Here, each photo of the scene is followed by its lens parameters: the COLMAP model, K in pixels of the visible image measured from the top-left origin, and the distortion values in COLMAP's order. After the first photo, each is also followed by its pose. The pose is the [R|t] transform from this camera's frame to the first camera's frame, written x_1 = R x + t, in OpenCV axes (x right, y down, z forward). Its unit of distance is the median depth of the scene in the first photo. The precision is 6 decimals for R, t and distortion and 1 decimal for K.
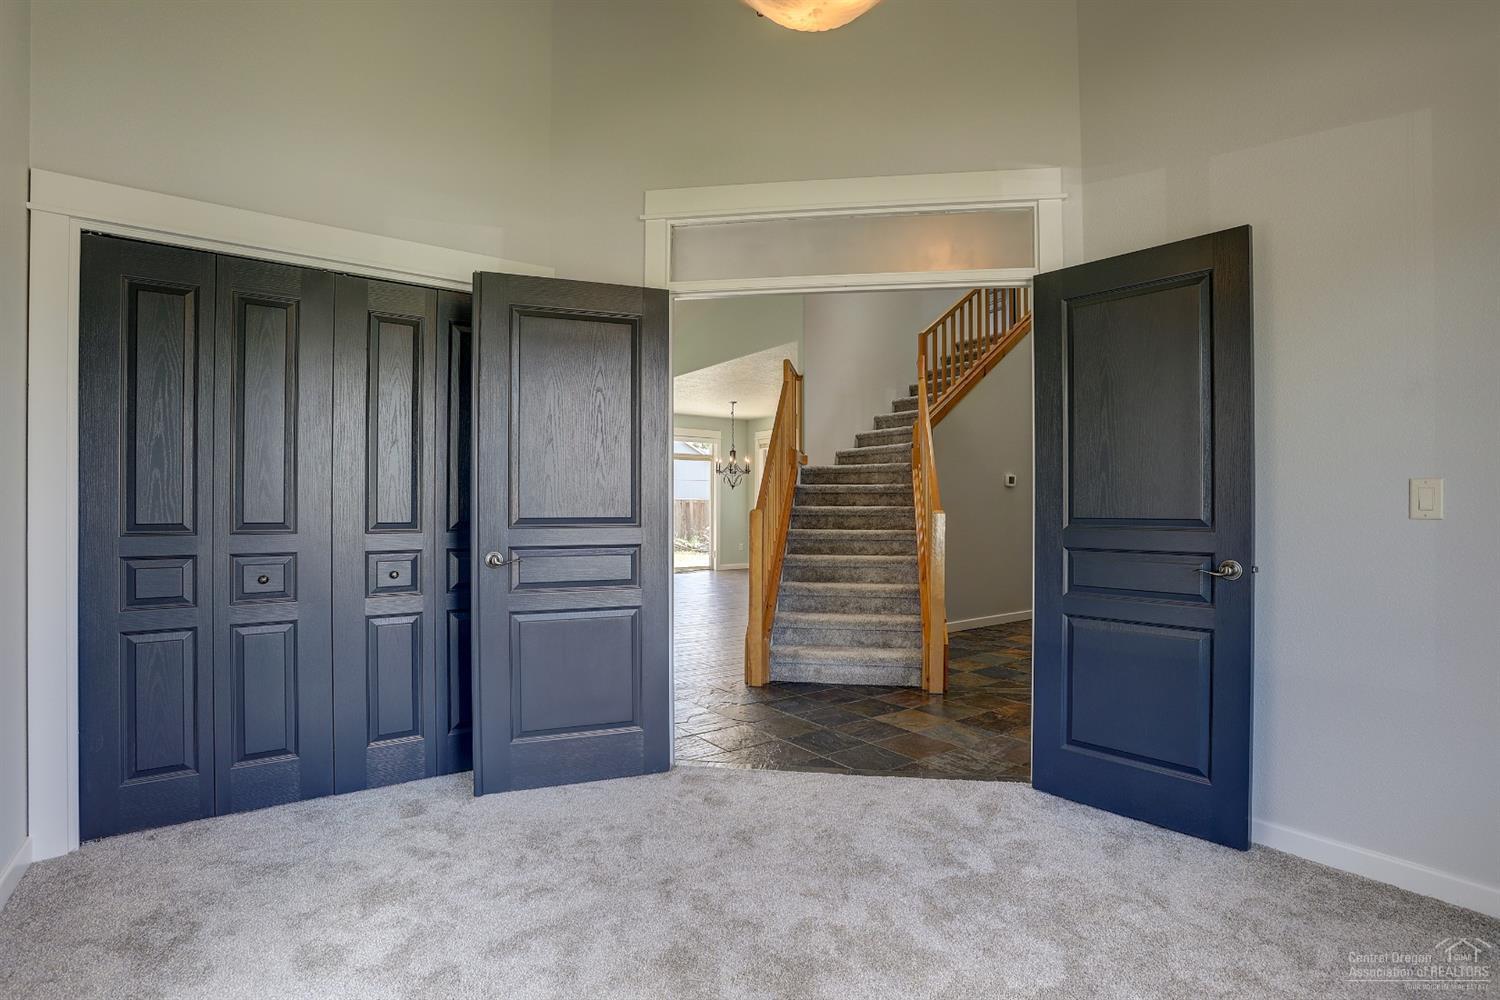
lens RADIAL K [[736.2, 0, 761.2], [0, 736.2, 506.5], [0, 0, 1]] dist [-0.068974, 0.025647]
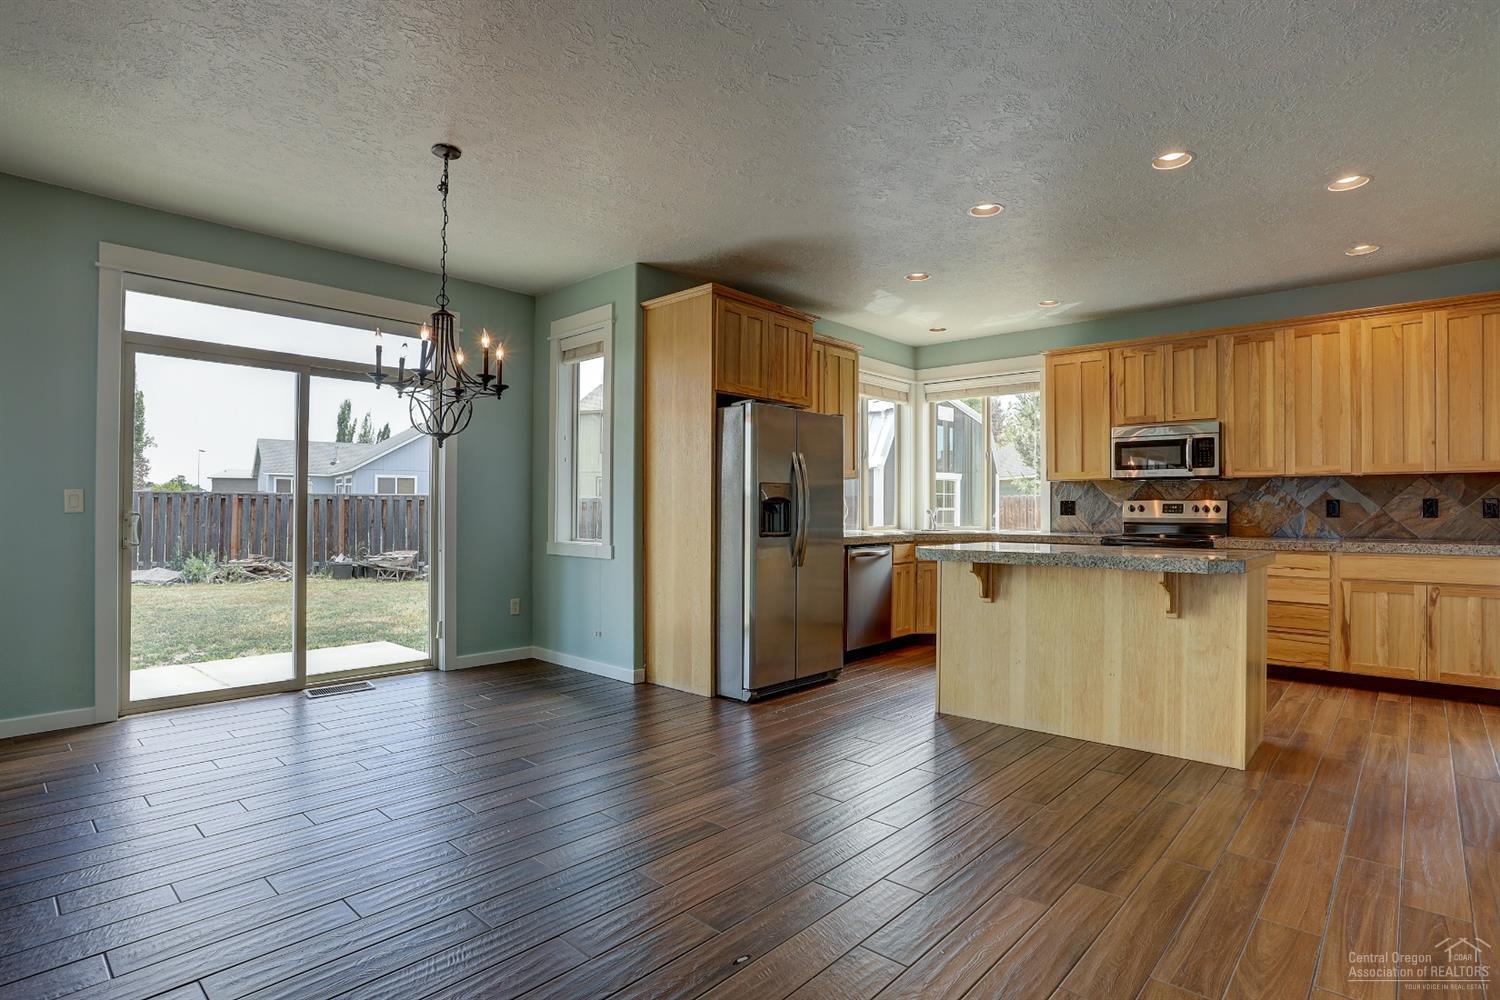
lens RADIAL K [[768.1, 0, 774.4], [0, 768.1, 500.2], [0, 0, 1]] dist [-0.037025, 0.005337]
pose [[0.976207, 0.002410, 0.216828, 0.045049], [-0.000595, 0.999964, -0.008436, 0.000843], [-0.216840, 0.008106, 0.976173, 1.247763]]
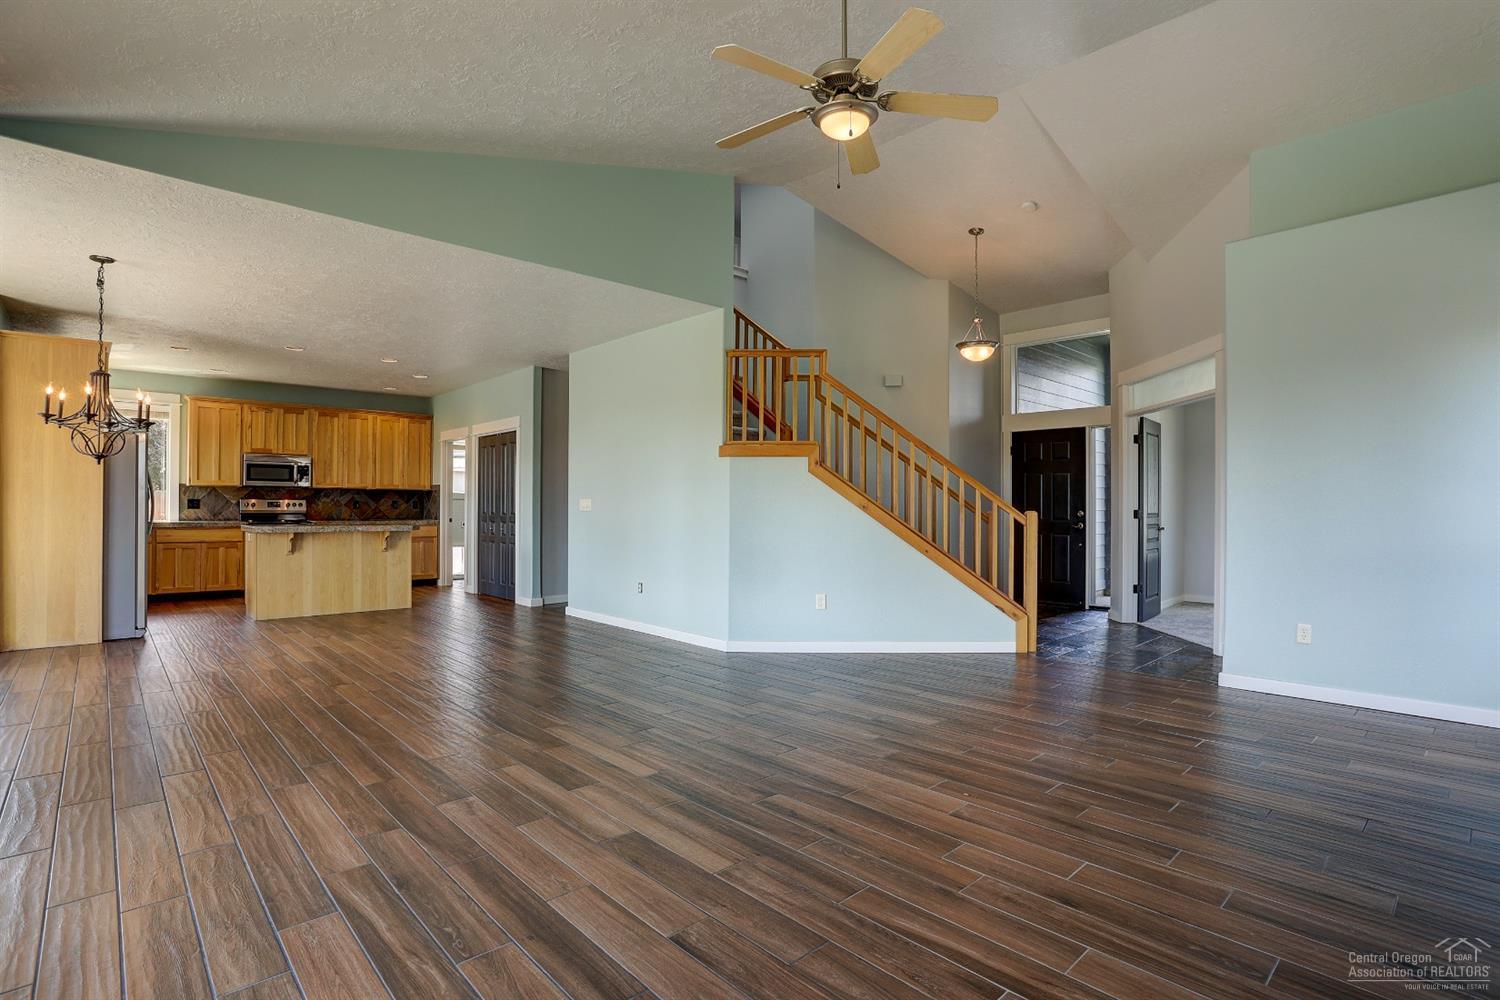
lens RADIAL K [[736.2, 0, 755.8], [0, 736.2, 503.6], [0, 0, 1]] dist [-0.068974, 0.025647]
pose [[-0.110295, 0.000344, 0.993899, -0.921671], [-0.007556, 0.999971, -0.001185, -0.005386], [-0.993870, -0.007640, -0.110289, 1.223930]]
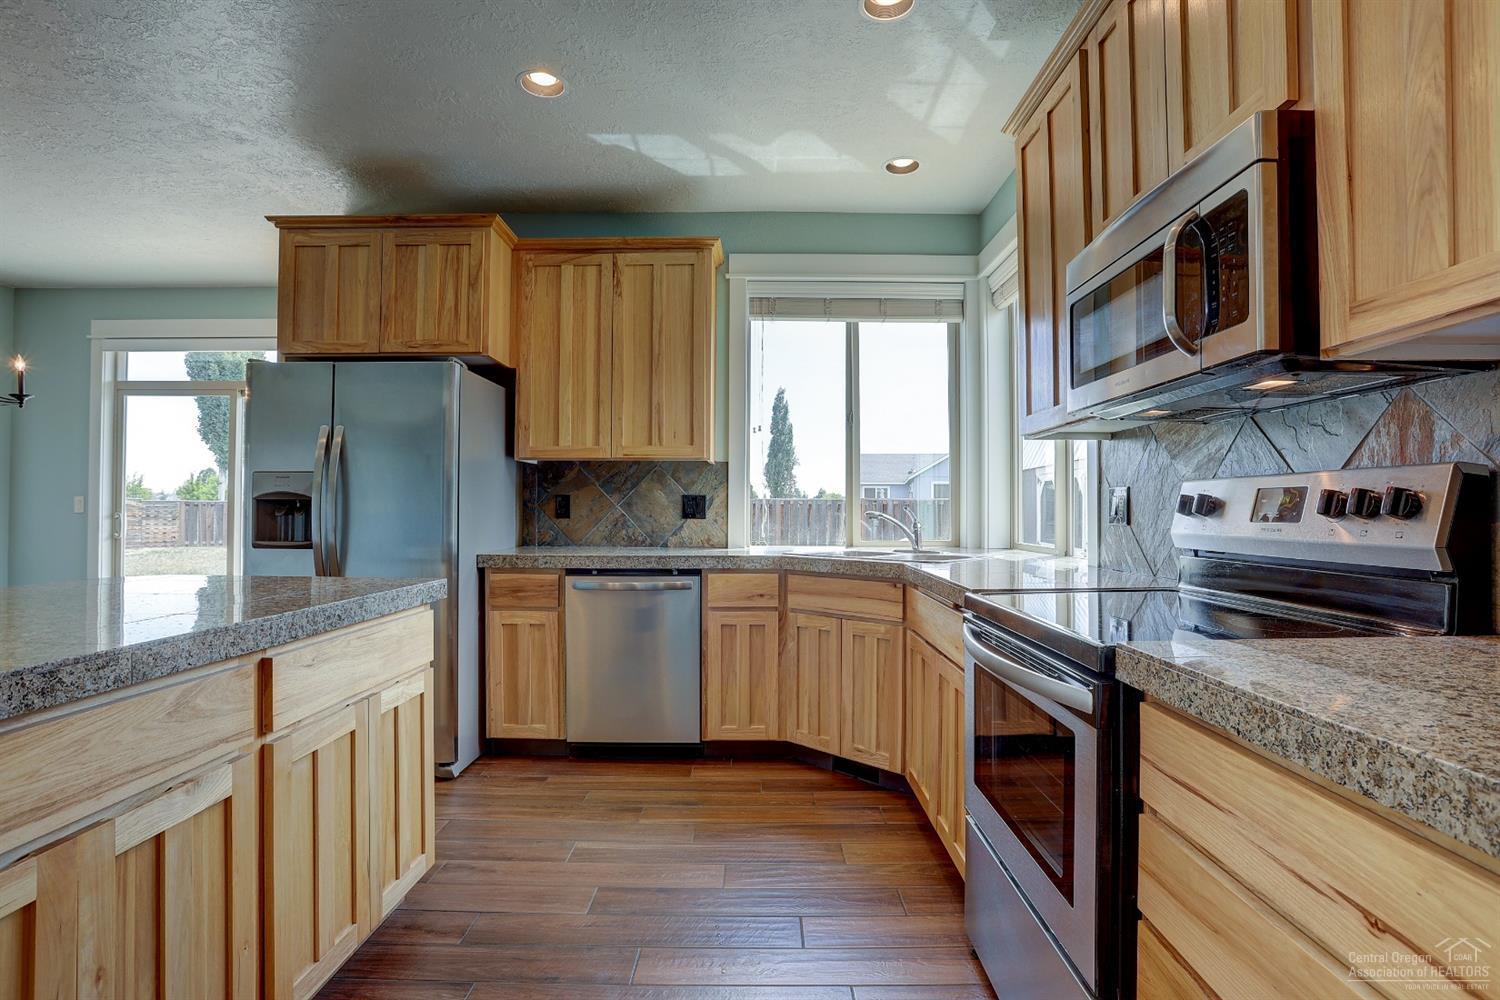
lens RADIAL K [[736.2, 0, 757.1], [0, 736.2, 501.3], [0, 0, 1]] dist [-0.068974, 0.025647]
pose [[0.802505, -0.009005, -0.596577, 0.772999], [0.000784, 0.999901, -0.014039, 0.005088], [0.596645, 0.010799, 0.802433, 1.793570]]
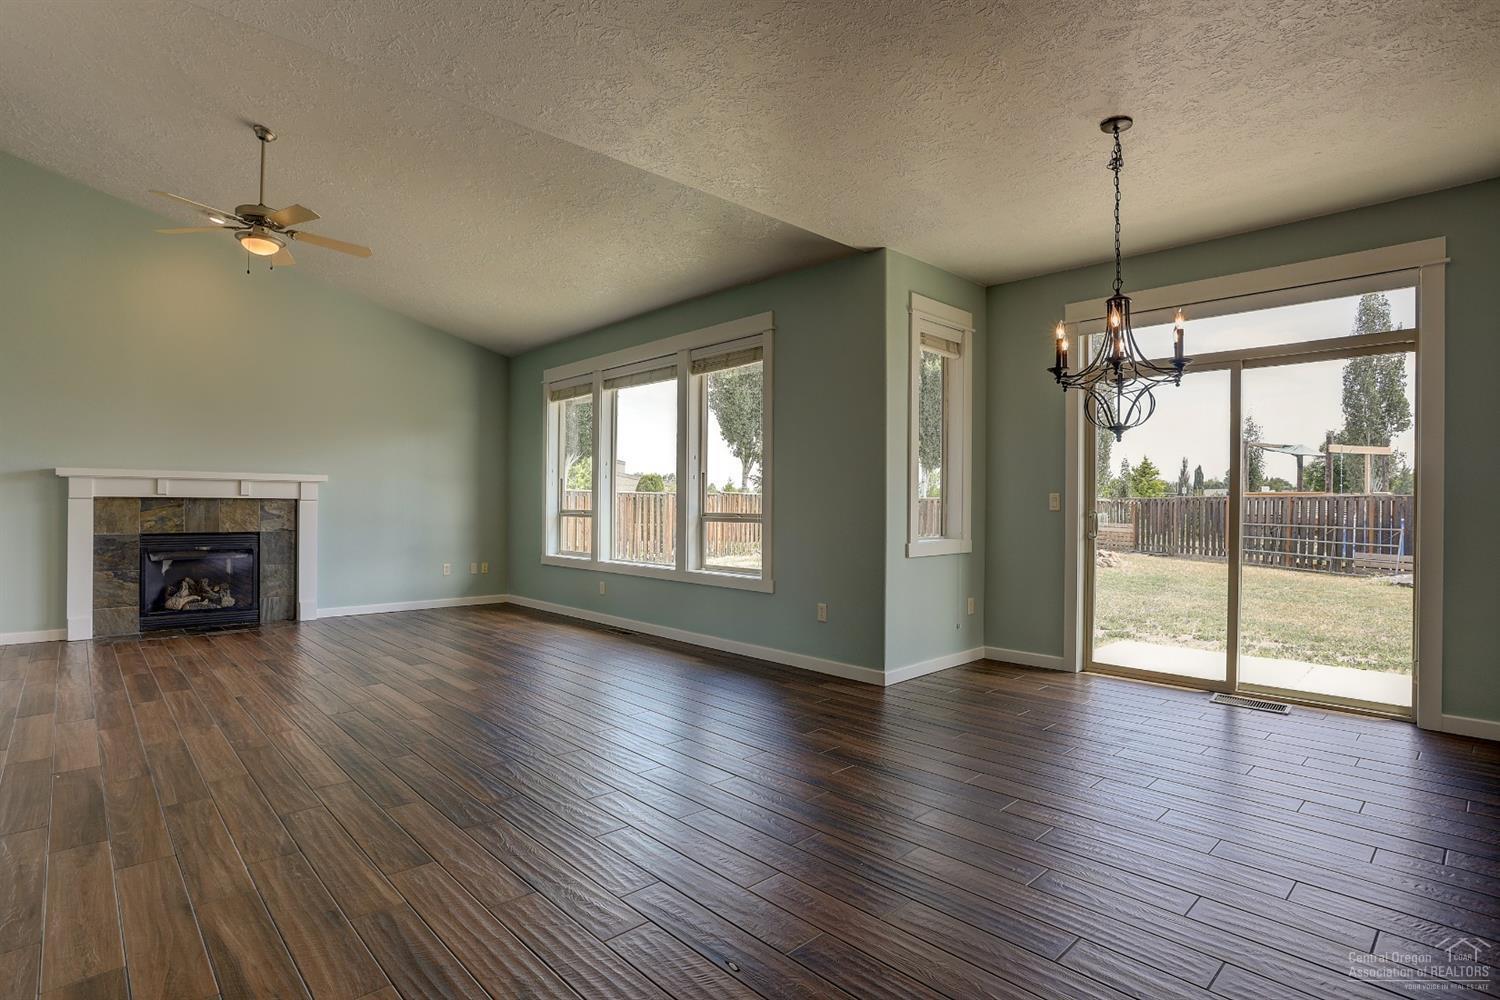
lens RADIAL K [[736.9, 0, 733.7], [0, 736.9, 508.6], [0, 0, 1]] dist [-0.043966, 0.000673]
pose [[0.121627, 0.006869, -0.992552, 0.386721], [-0.005227, 0.999967, 0.006279, 0.001006], [0.992562, 0.004424, 0.121659, 1.524947]]
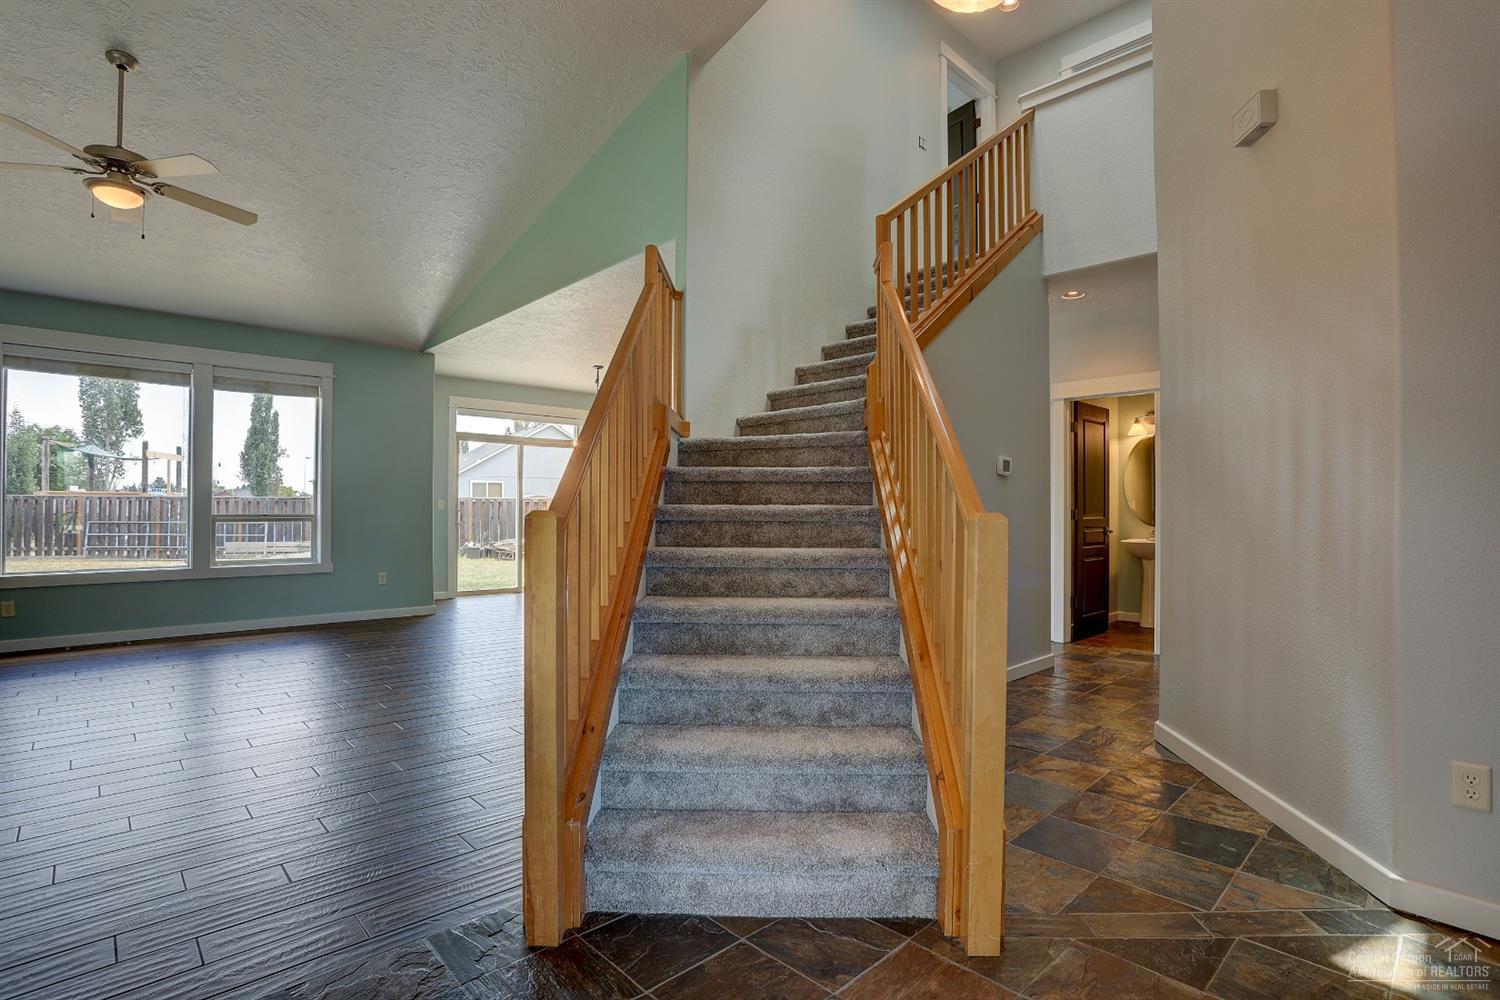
lens RADIAL K [[736.2, 0, 764.3], [0, 736.2, 503.3], [0, 0, 1]] dist [-0.068974, 0.025647]
pose [[0.989629, 0.002506, 0.143625, 0.041730], [-0.001719, 0.999983, -0.005608, 0.001509], [-0.143637, 0.005303, 0.989616, 0.443113]]
